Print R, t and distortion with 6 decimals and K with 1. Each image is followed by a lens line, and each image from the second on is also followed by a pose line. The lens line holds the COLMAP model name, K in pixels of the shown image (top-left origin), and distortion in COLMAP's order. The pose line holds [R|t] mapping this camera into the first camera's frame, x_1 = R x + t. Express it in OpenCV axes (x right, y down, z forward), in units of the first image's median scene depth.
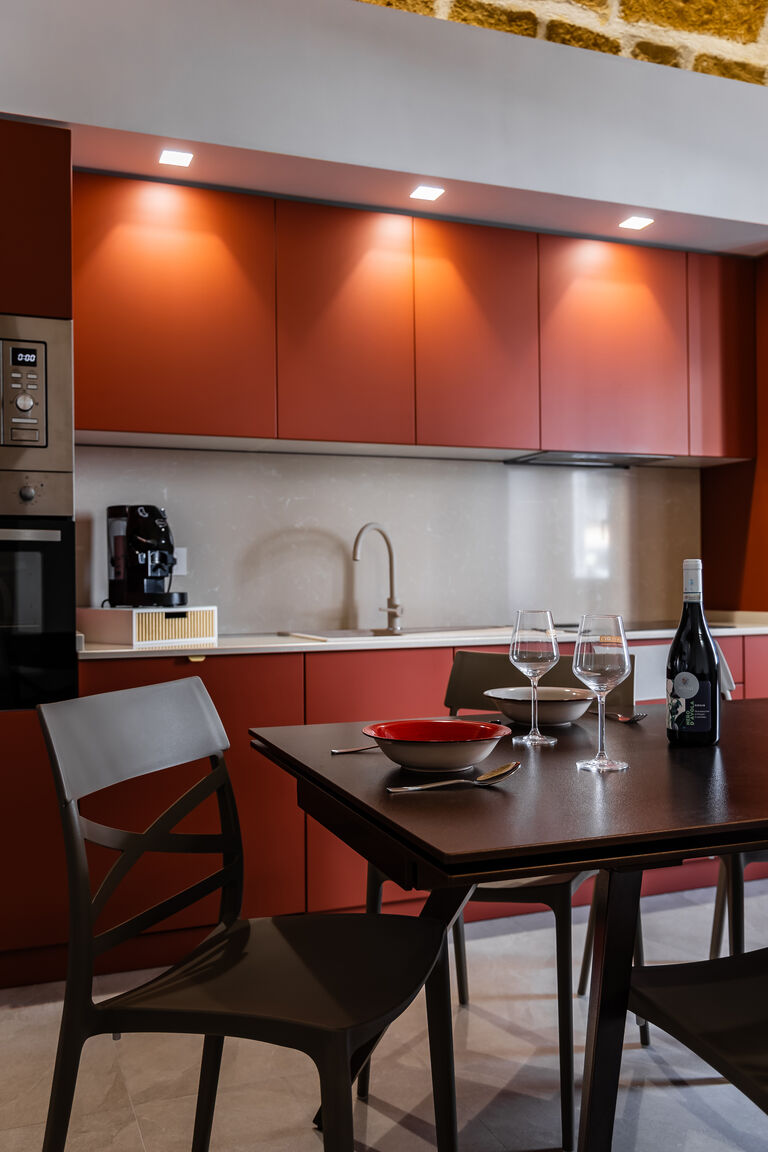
lens RADIAL K [[1057.7, 0, 415.7], [0, 1057.7, 572.1], [0, 0, 1]] dist [0.024967, -0.013550]
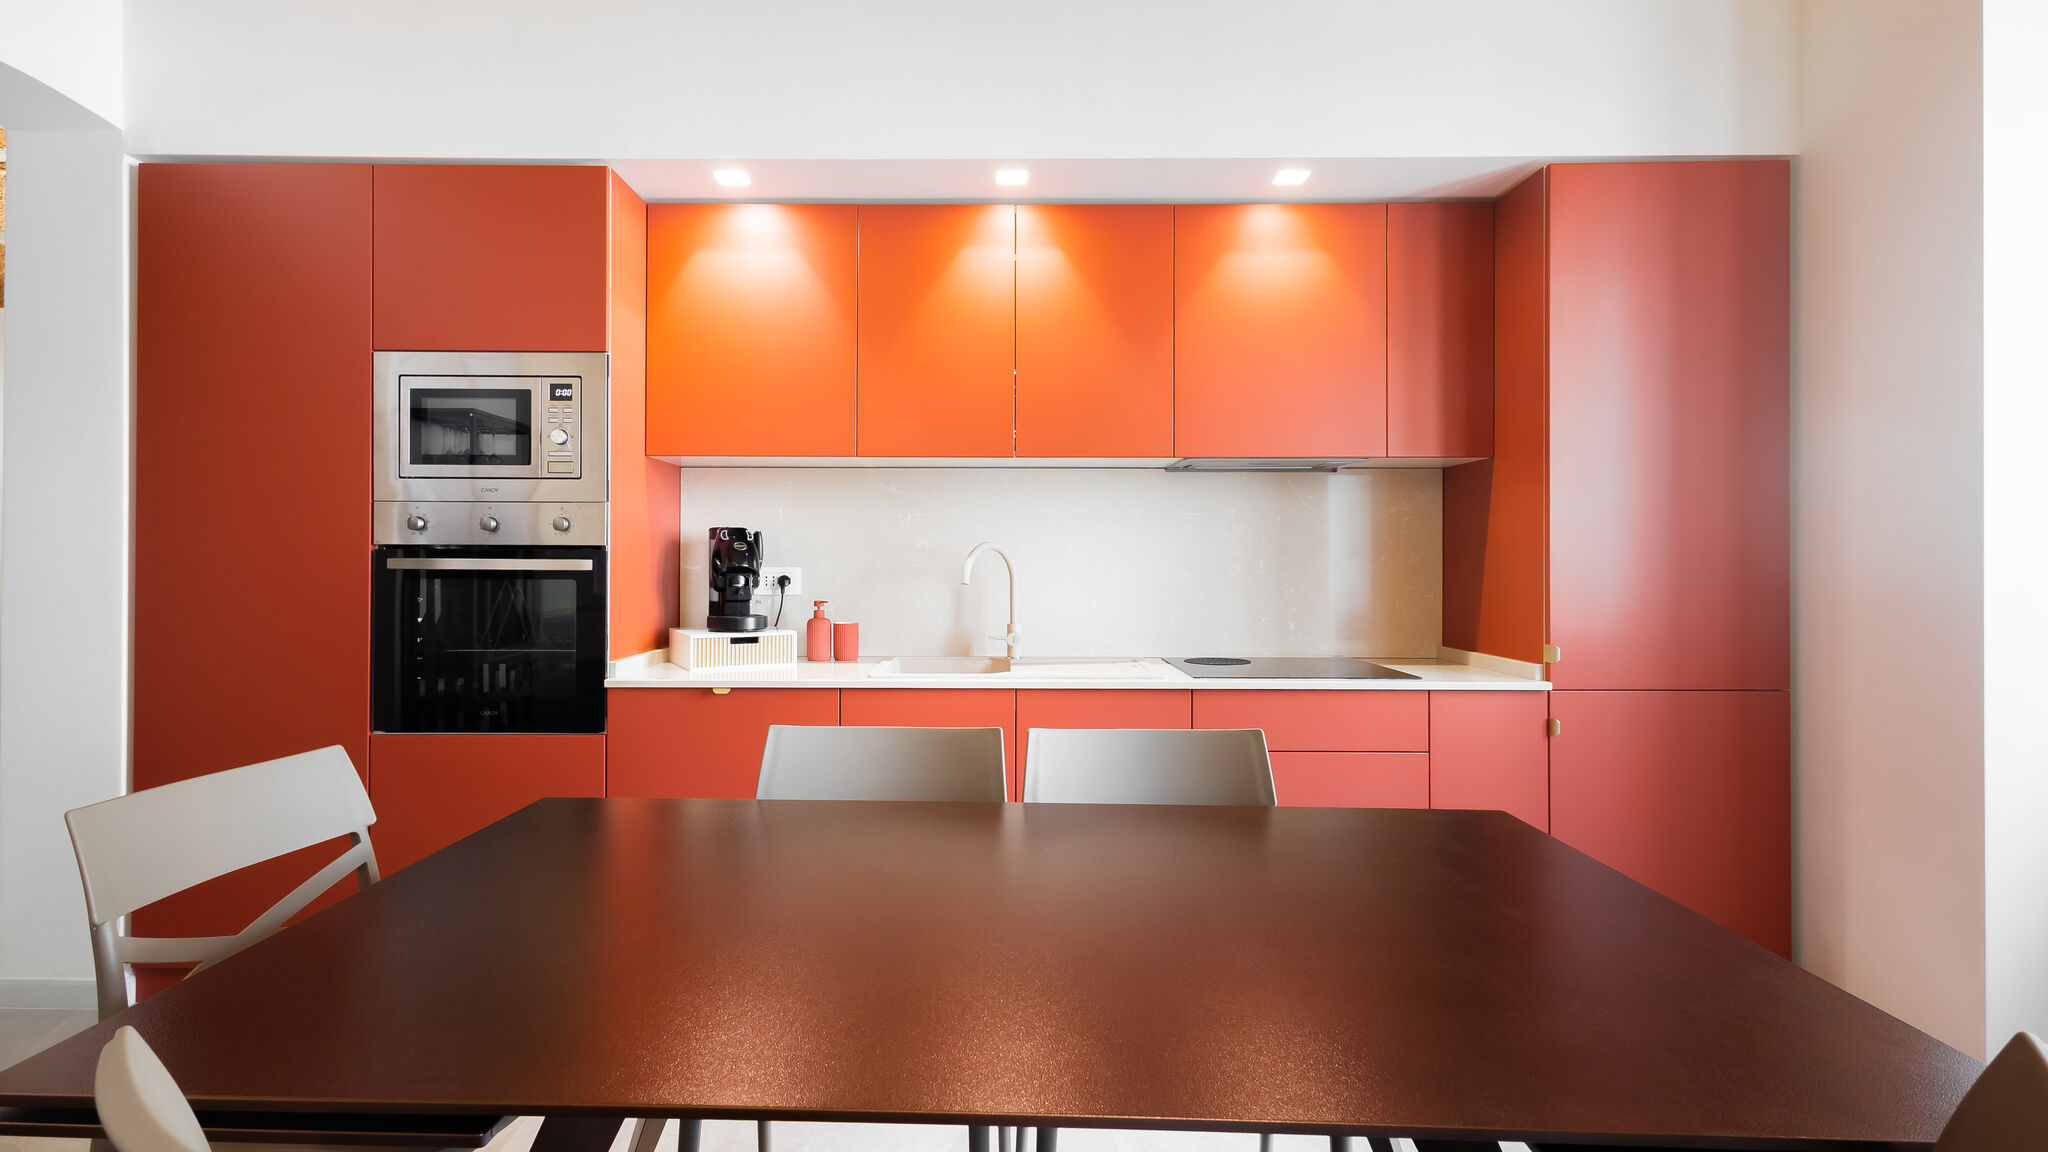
lens RADIAL K [[1001.5, 0, 986.5], [0, 1001.5, 556.0], [0, 0, 1]] dist [0.017541, -0.001689]
pose [[0.919438, 0.008707, -0.393139, 0.333128], [-0.011306, 0.999927, -0.004295, -0.036021], [0.393073, 0.008394, 0.919469, 0.221296]]
